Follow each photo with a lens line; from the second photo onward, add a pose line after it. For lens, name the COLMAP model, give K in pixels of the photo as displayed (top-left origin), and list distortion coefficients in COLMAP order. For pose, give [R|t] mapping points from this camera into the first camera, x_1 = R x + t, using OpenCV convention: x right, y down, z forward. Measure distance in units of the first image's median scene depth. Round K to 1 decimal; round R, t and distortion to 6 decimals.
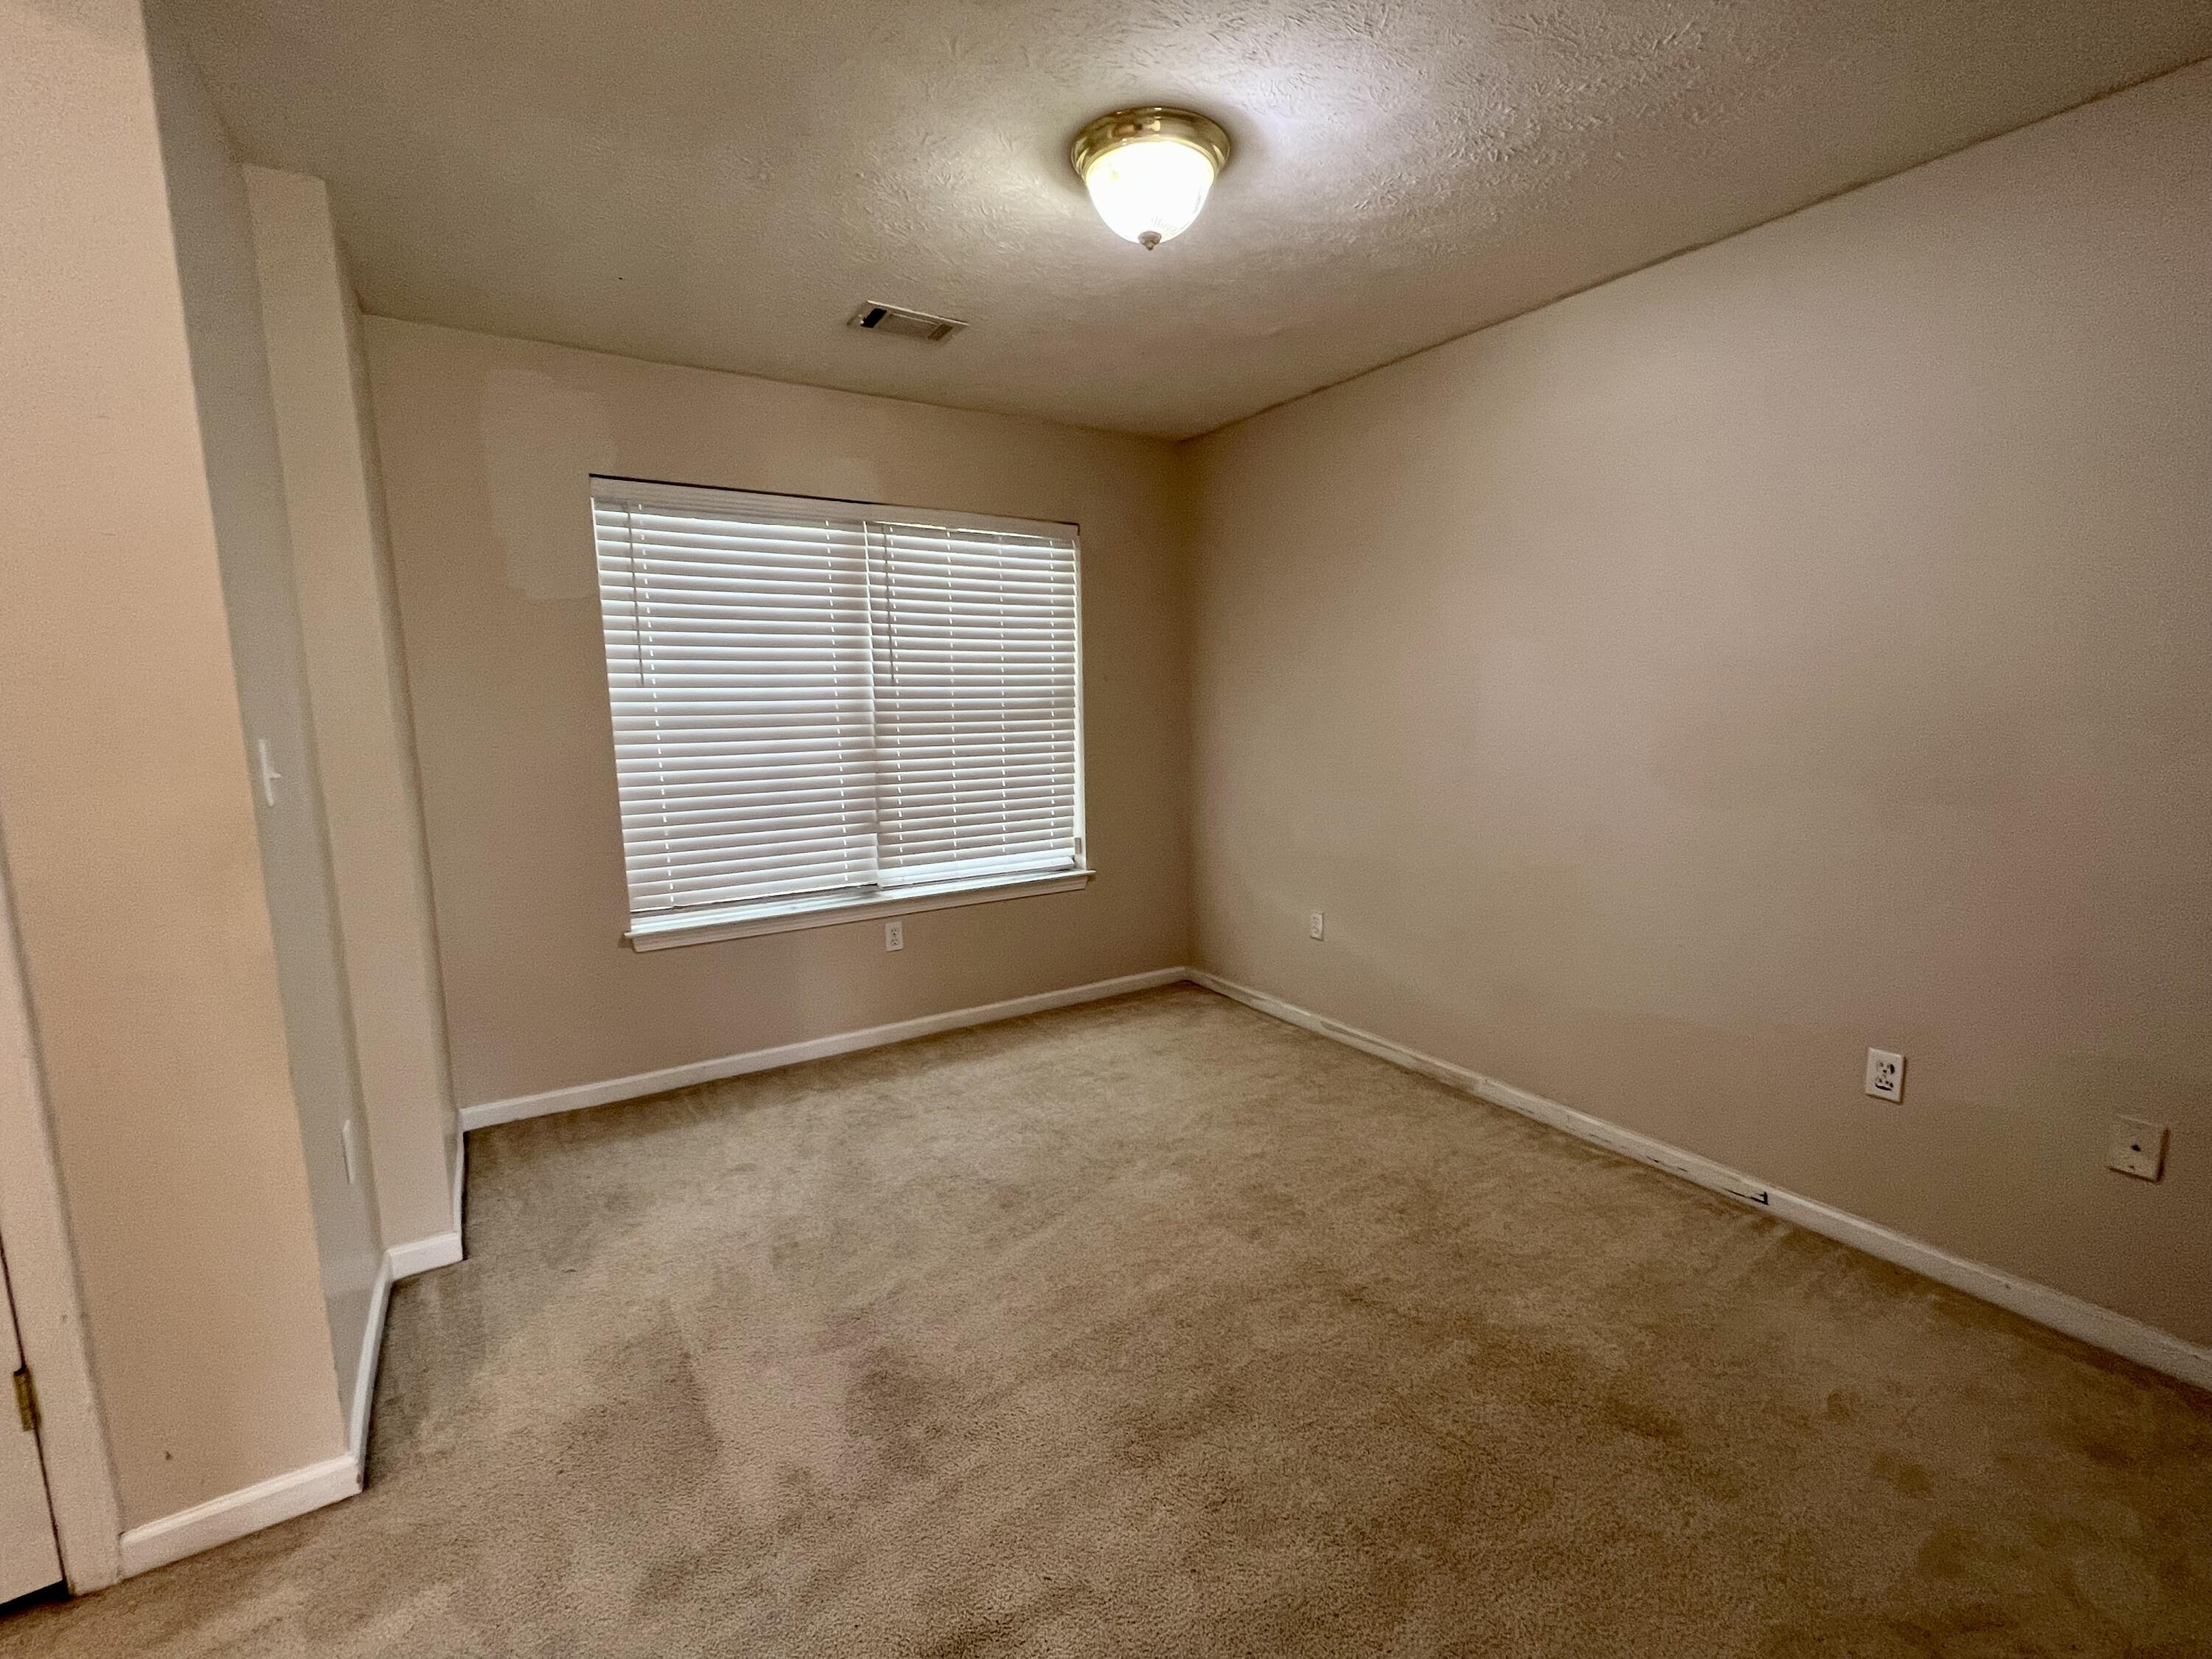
lens RADIAL K [[953.5, 0, 1091.7], [0, 953.5, 822.8], [0, 0, 1]] dist [-0.001870, 0.000702]
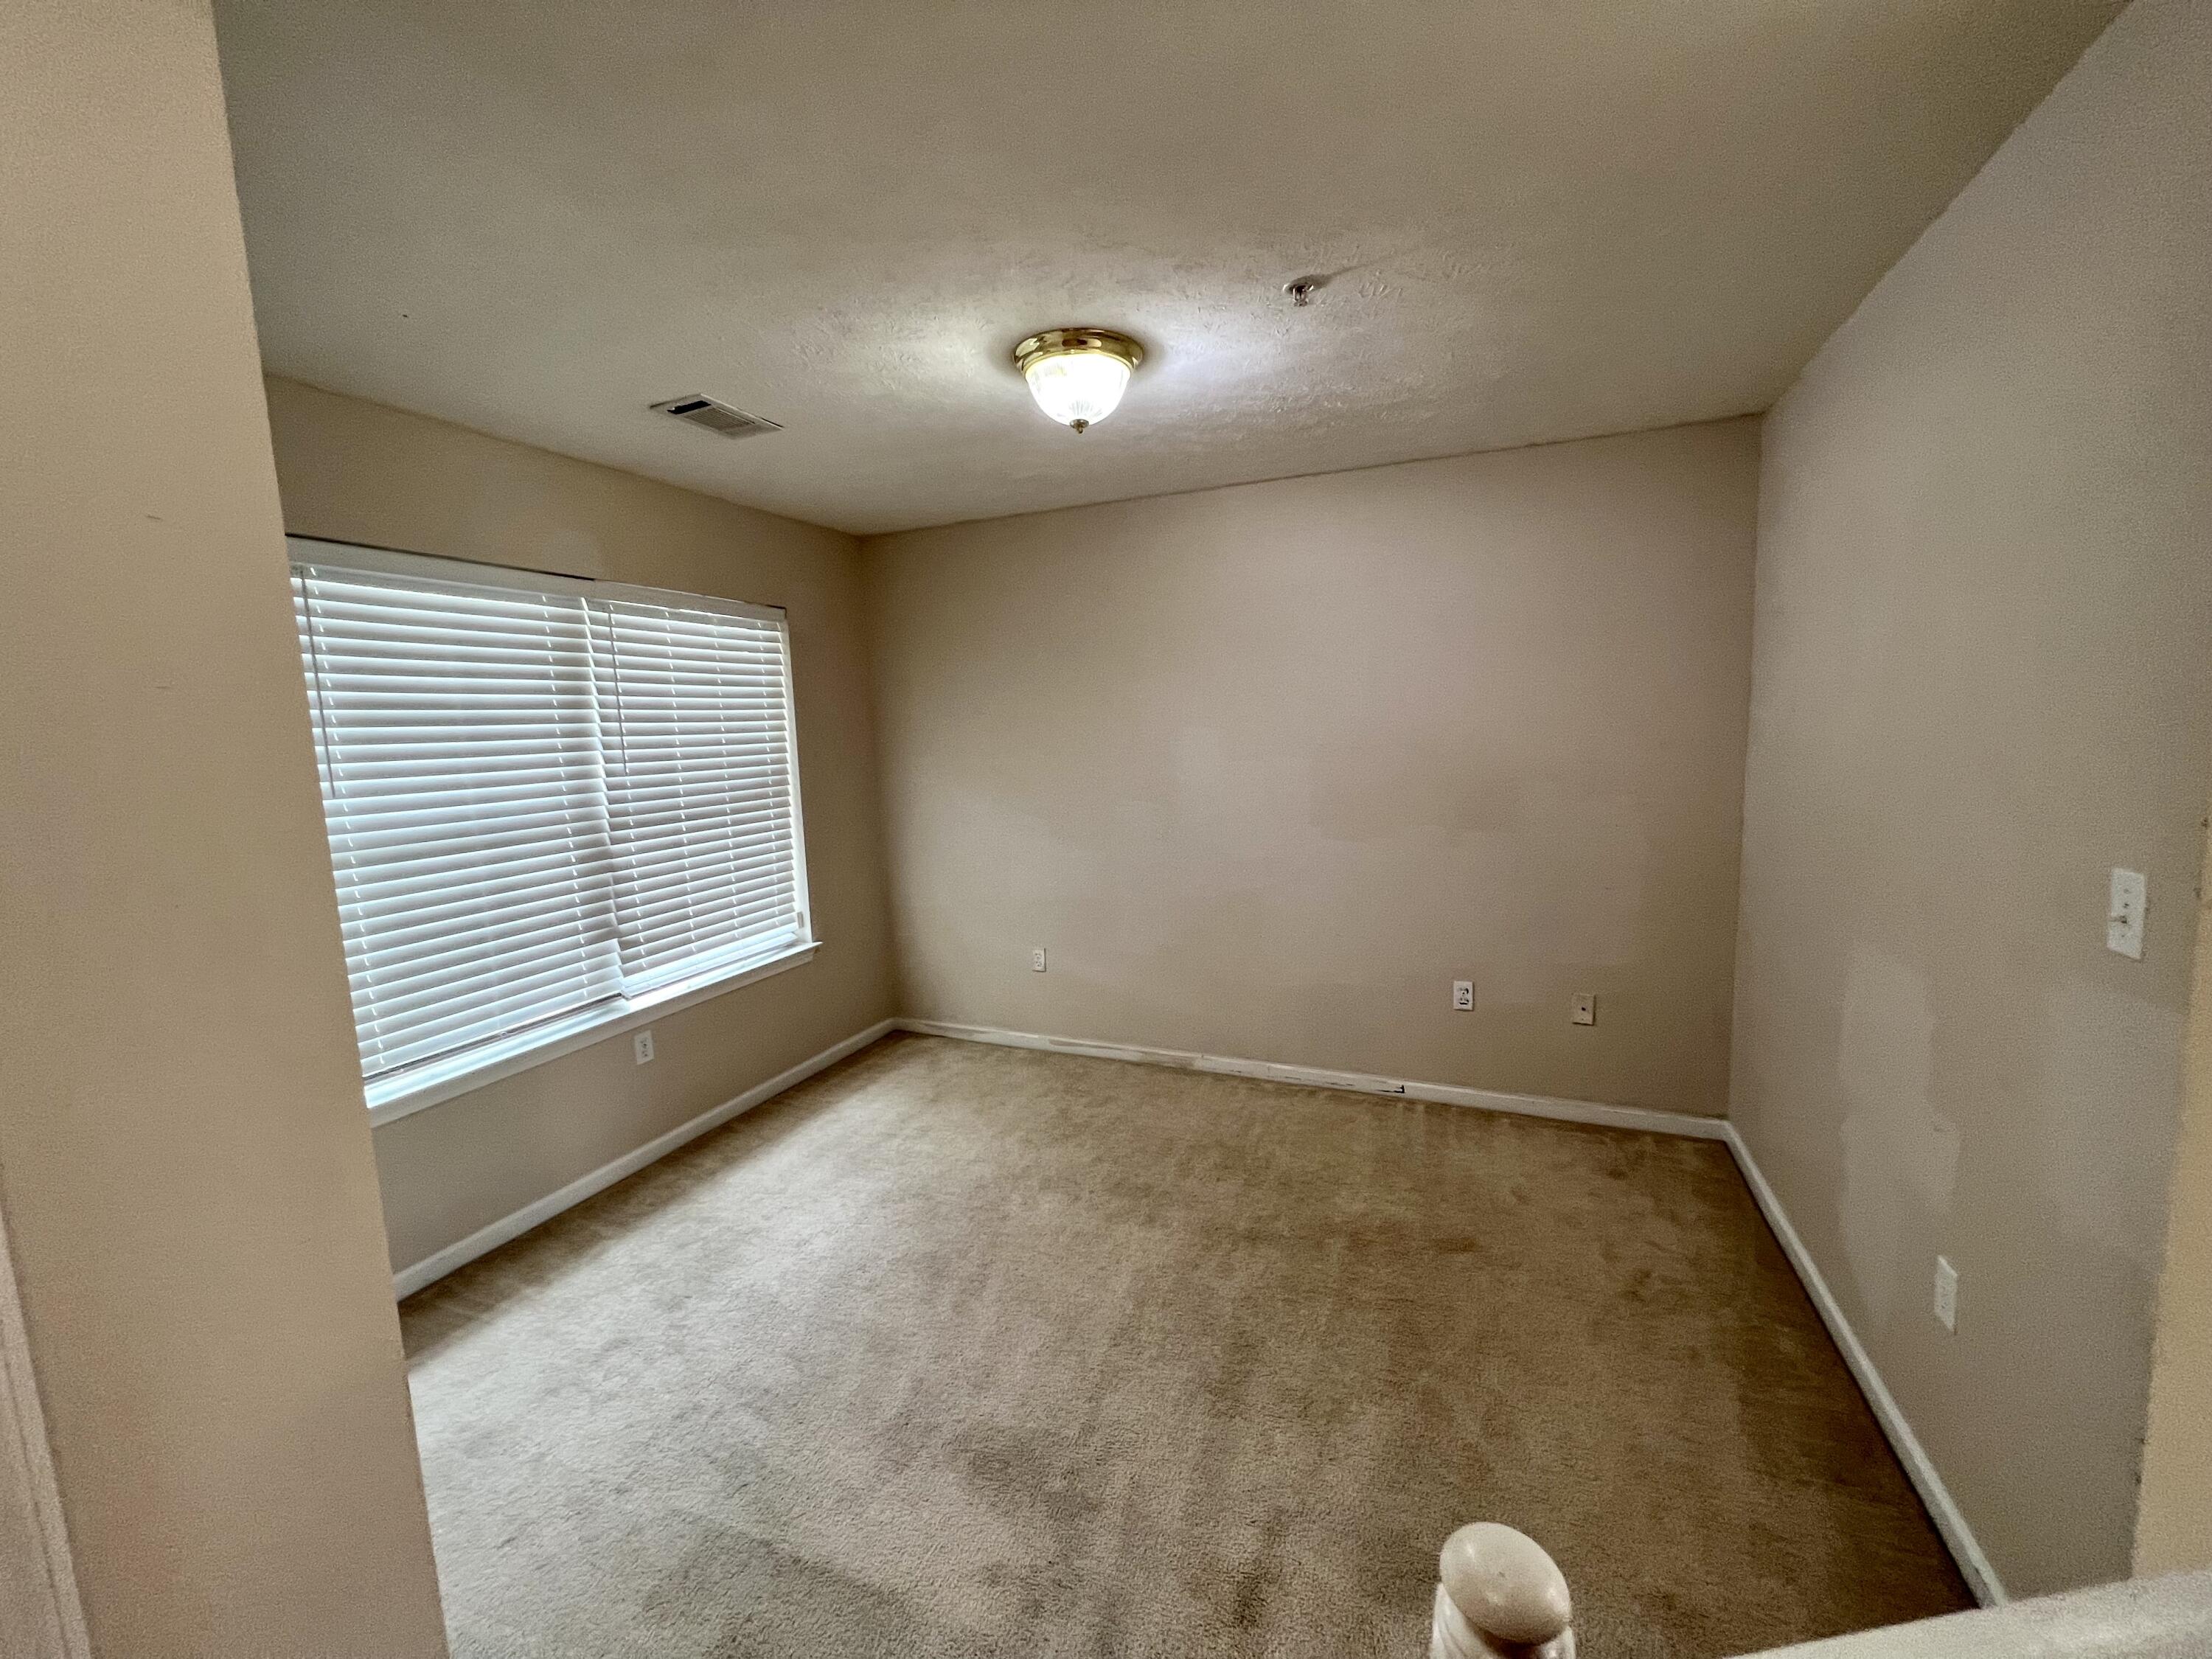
lens RADIAL K [[882.0, 0, 1103.0], [0, 882.0, 821.5], [0, 0, 1]] dist [-0.001475, 0.000008]
pose [[0.823510, -0.075255, 0.562288, -0.325088], [0.094710, 0.995490, -0.005476, -0.054304], [-0.559339, 0.057764, 0.826924, 0.042731]]
